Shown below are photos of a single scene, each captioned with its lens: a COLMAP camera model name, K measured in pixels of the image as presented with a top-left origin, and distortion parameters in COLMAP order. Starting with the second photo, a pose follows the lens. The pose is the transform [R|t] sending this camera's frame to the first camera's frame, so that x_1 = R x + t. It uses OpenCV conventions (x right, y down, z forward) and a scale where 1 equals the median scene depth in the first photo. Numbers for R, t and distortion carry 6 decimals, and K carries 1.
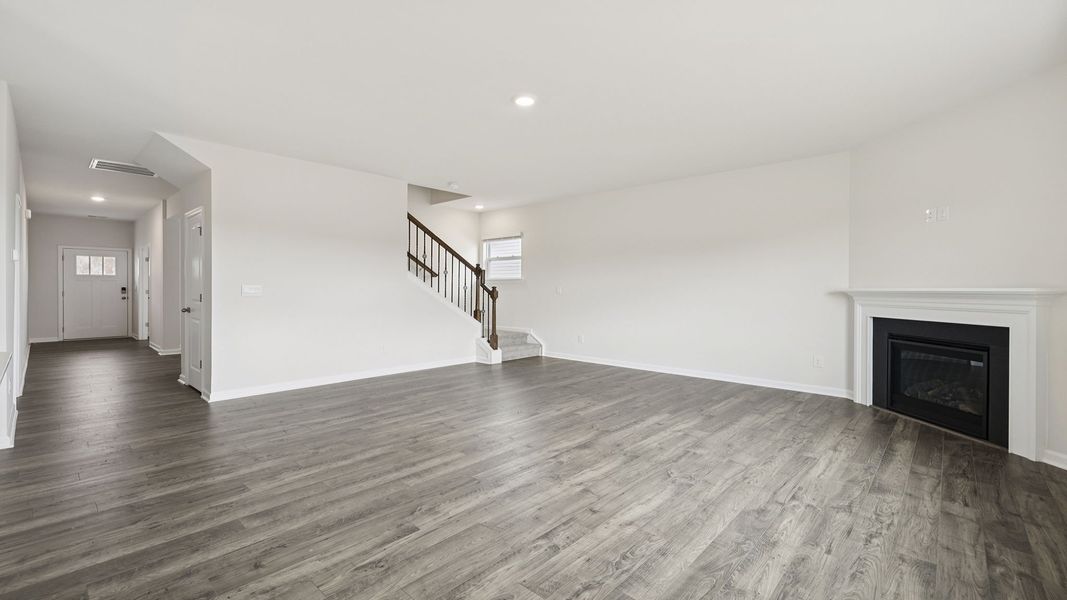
lens RADIAL K [[444.7, 0, 530.9], [0, 444.7, 293.3], [0, 0, 1]] dist [-0.001630, -0.000158]
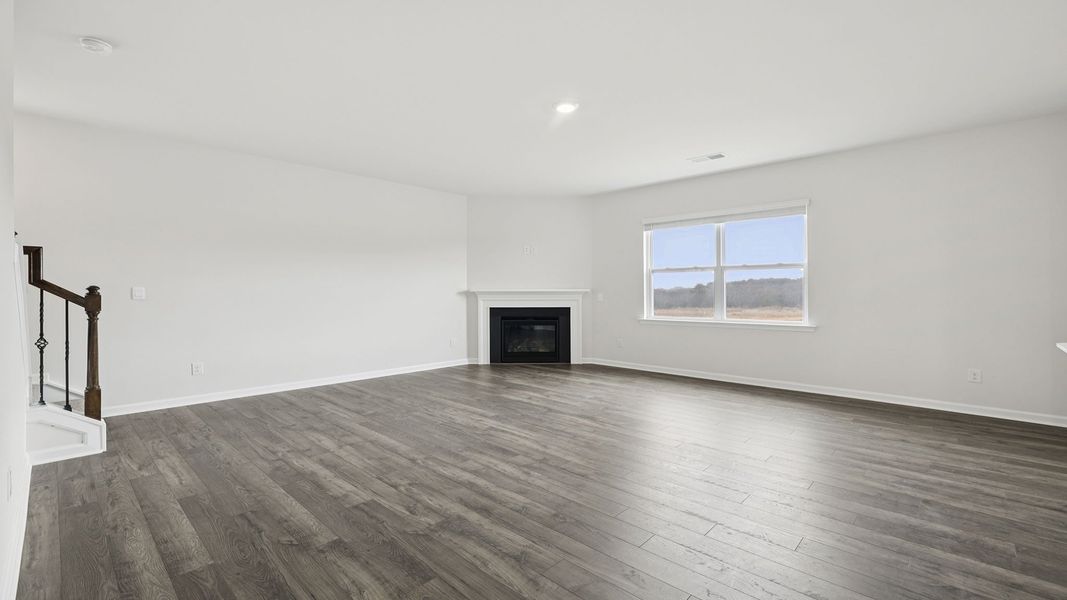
lens RADIAL K [[463.5, 0, 513.1], [0, 463.5, 297.0], [0, 0, 1]] dist [0.041036, -0.009950]
pose [[0.020402, -0.017220, 0.999644, -0.976266], [0.008911, 0.999815, 0.017041, -0.013276], [-0.999752, 0.008560, 0.020551, 0.979649]]
